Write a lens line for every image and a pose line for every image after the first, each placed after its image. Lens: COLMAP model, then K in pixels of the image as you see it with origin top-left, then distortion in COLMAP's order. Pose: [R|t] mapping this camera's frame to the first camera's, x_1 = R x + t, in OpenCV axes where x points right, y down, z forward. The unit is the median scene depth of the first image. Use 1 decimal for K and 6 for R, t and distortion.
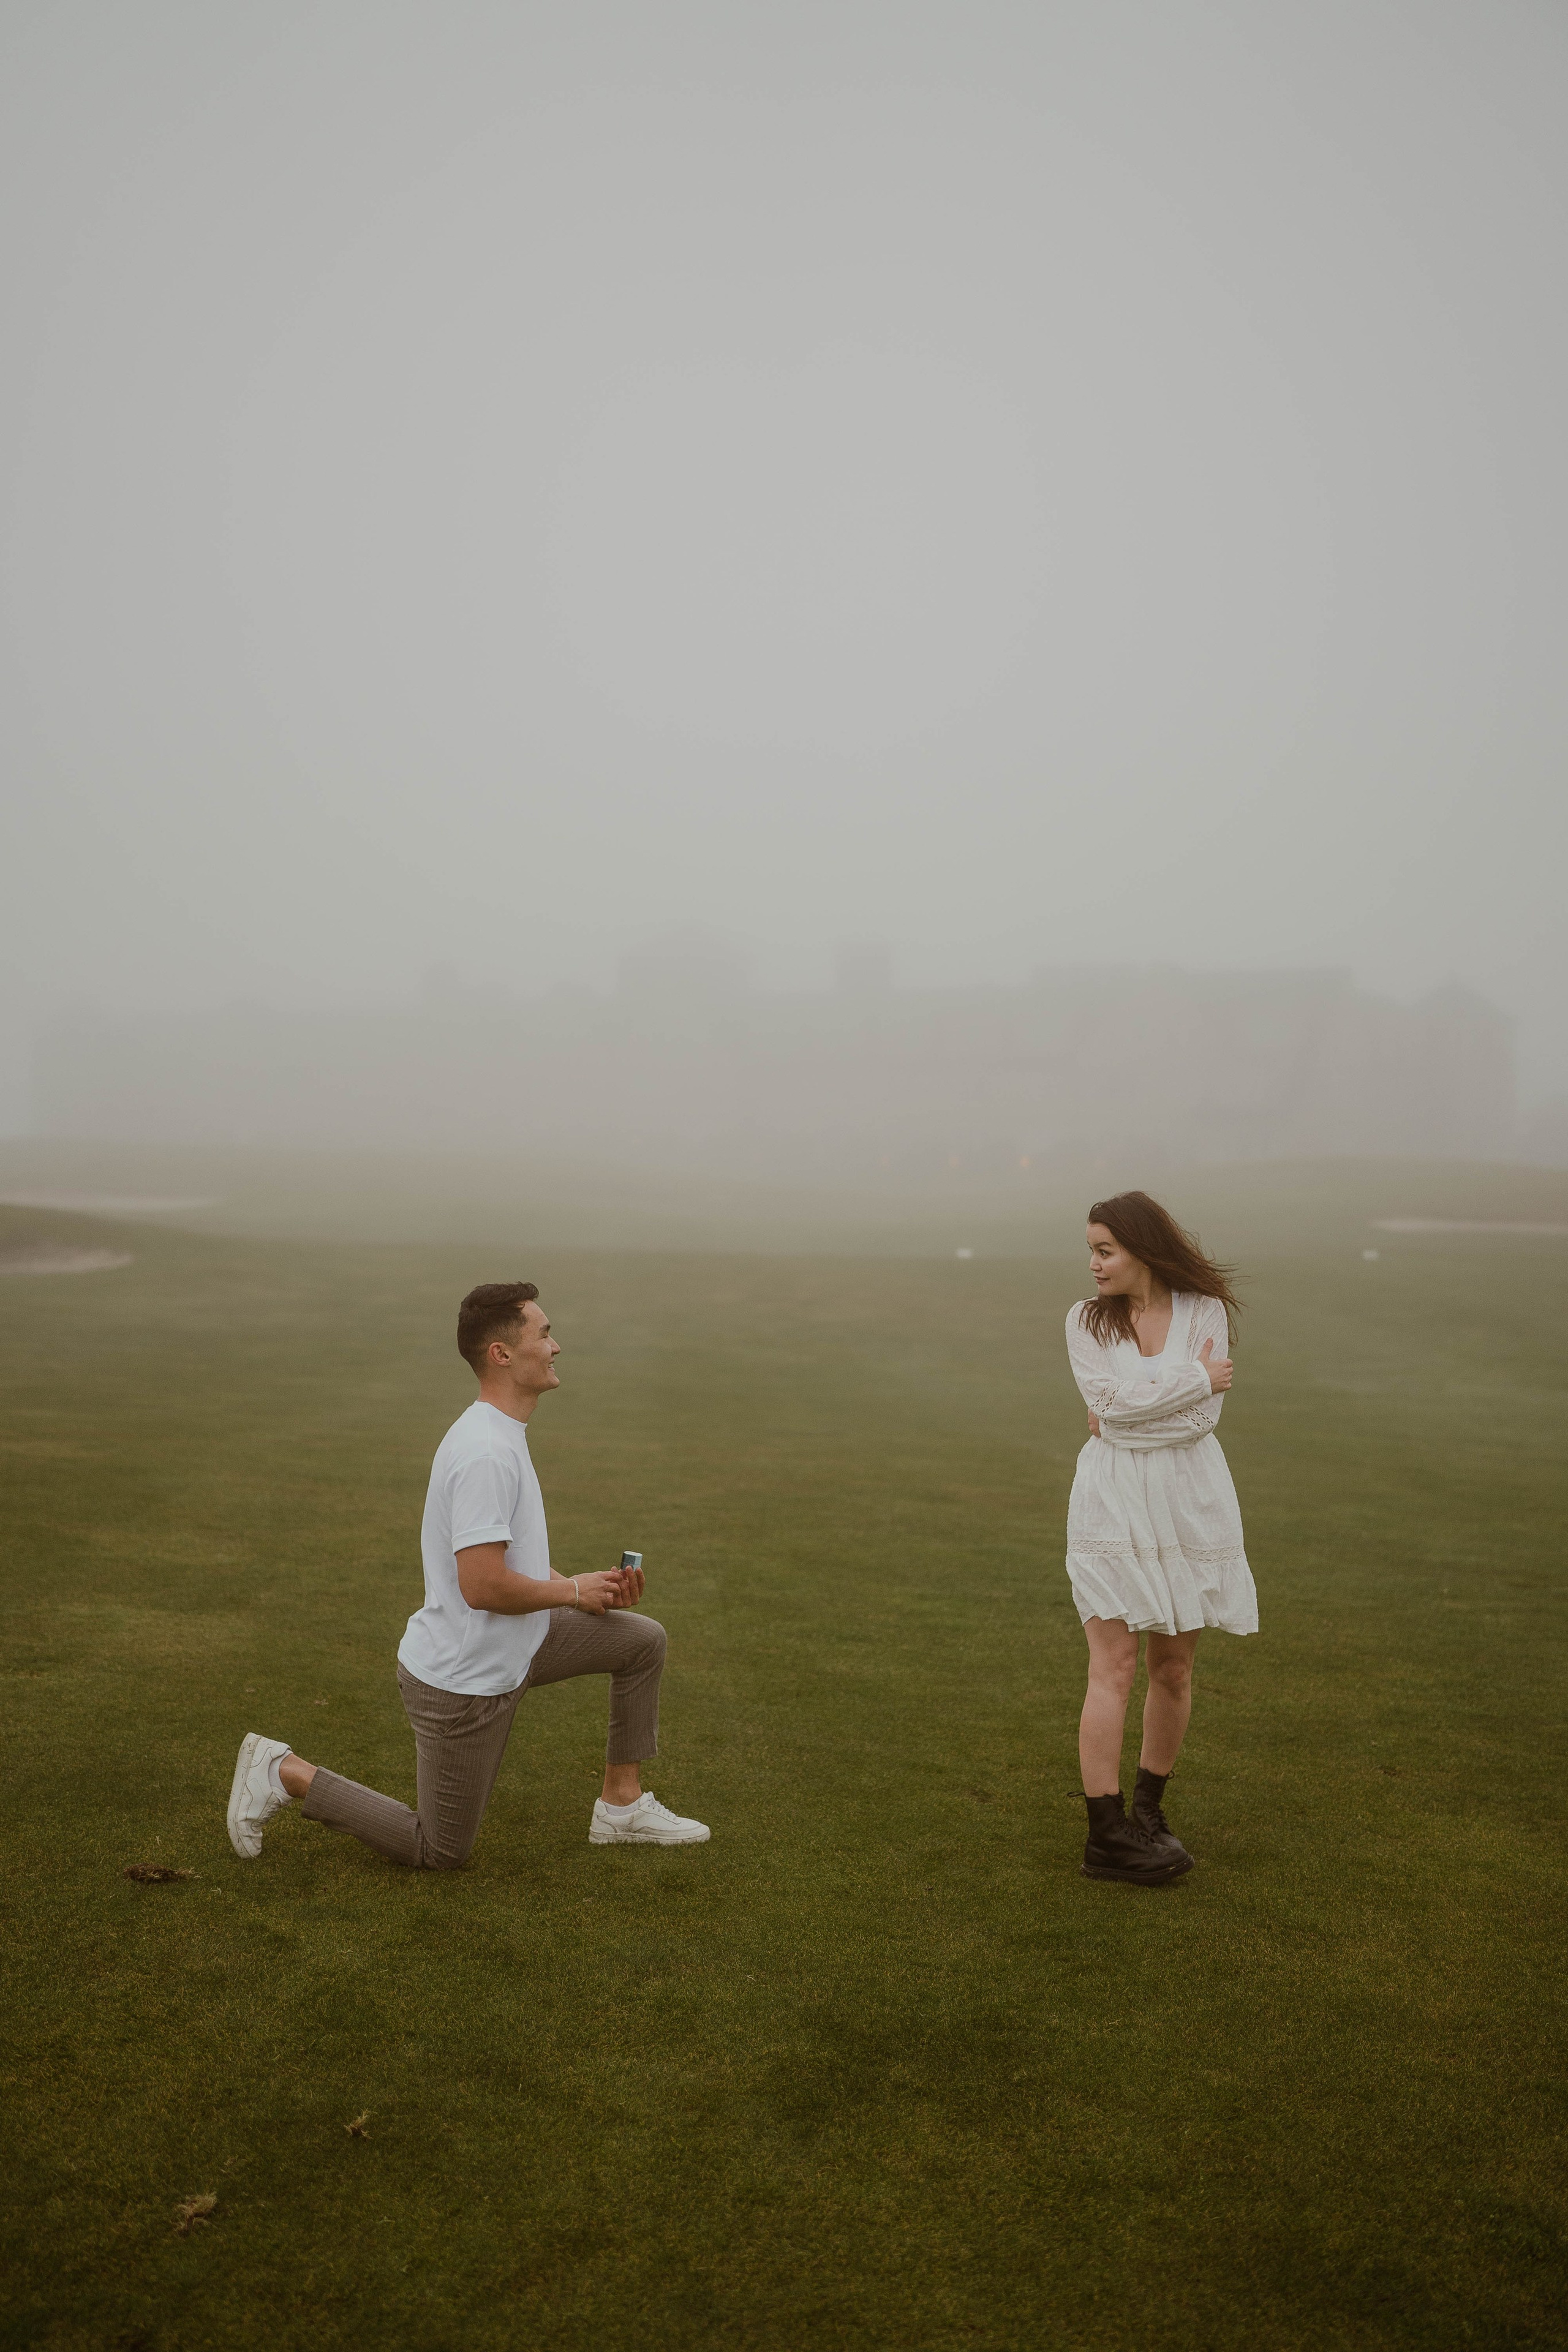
lens RADIAL K [[2321.6, 0, 776.2], [0, 2321.6, 1176.8], [0, 0, 1]] dist [-0.058873, 0.193794]
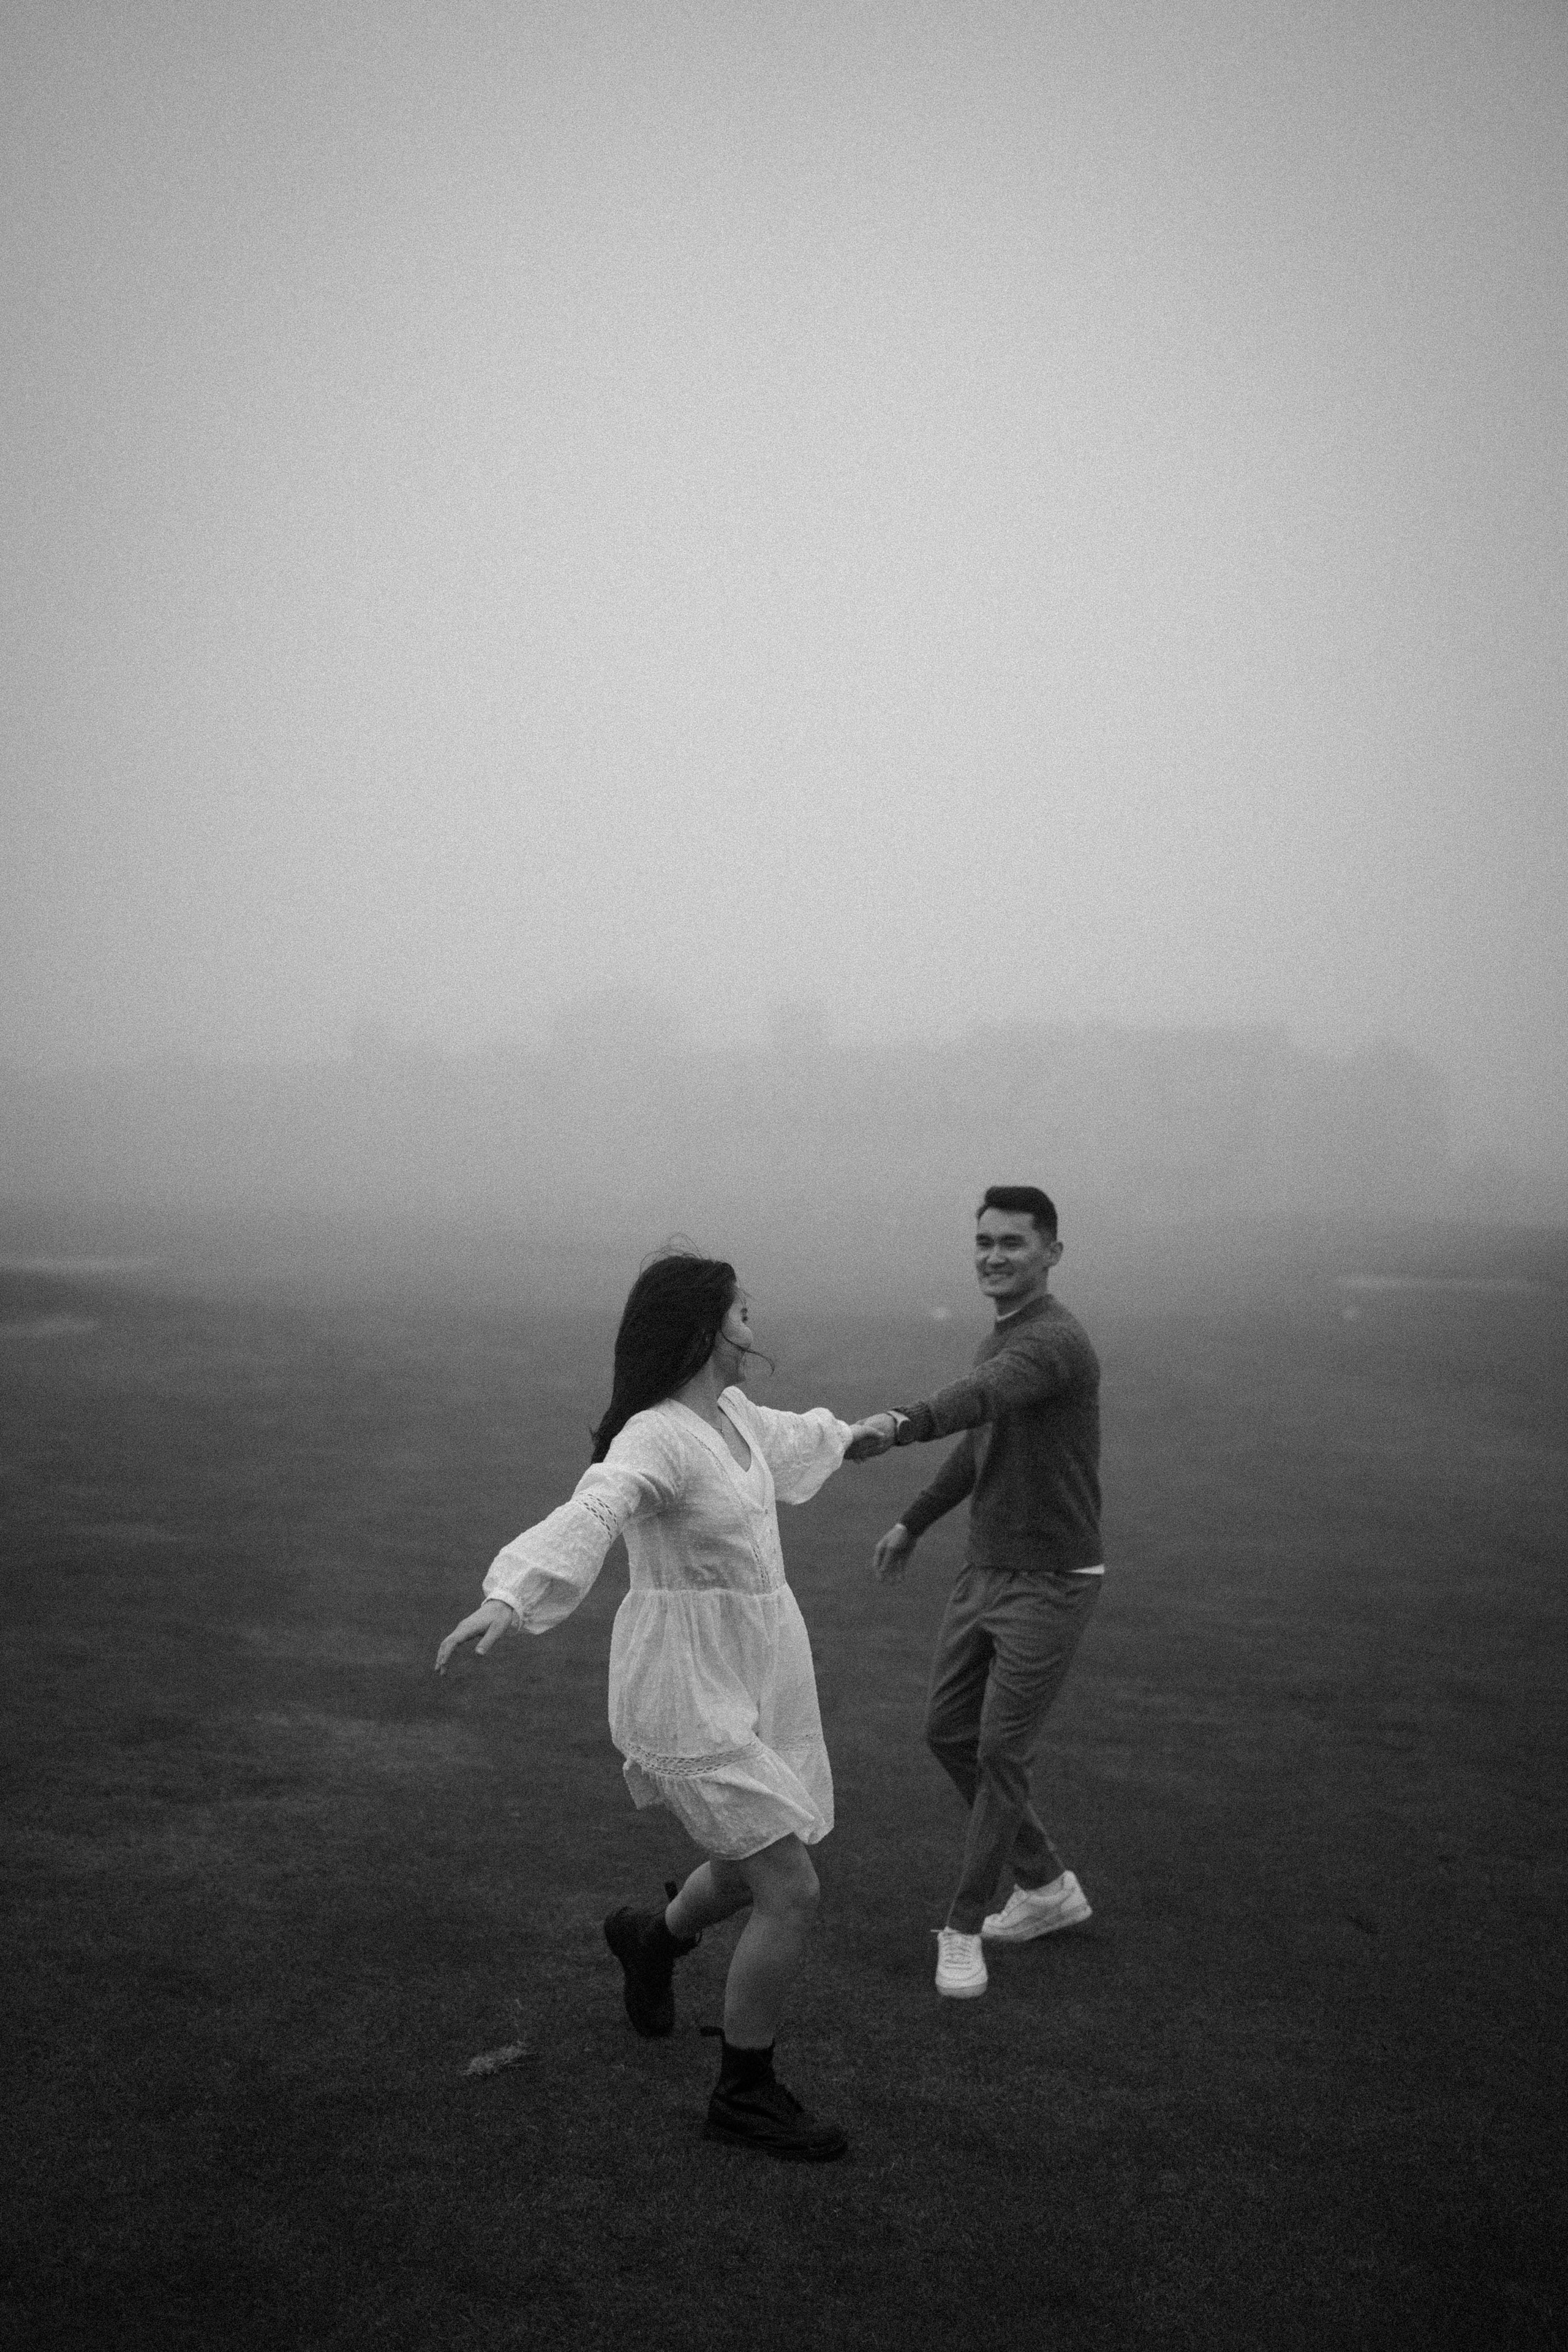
lens RADIAL K [[2316.4, 0, 775.1], [0, 2316.4, 1178.6], [0, 0, 1]] dist [-0.062546, 0.191720]
pose [[0.999297, -0.002123, 0.037430, -0.190543], [0.003026, 0.999705, -0.024089, -0.006911], [-0.037368, 0.024186, 0.999009, 0.101016]]
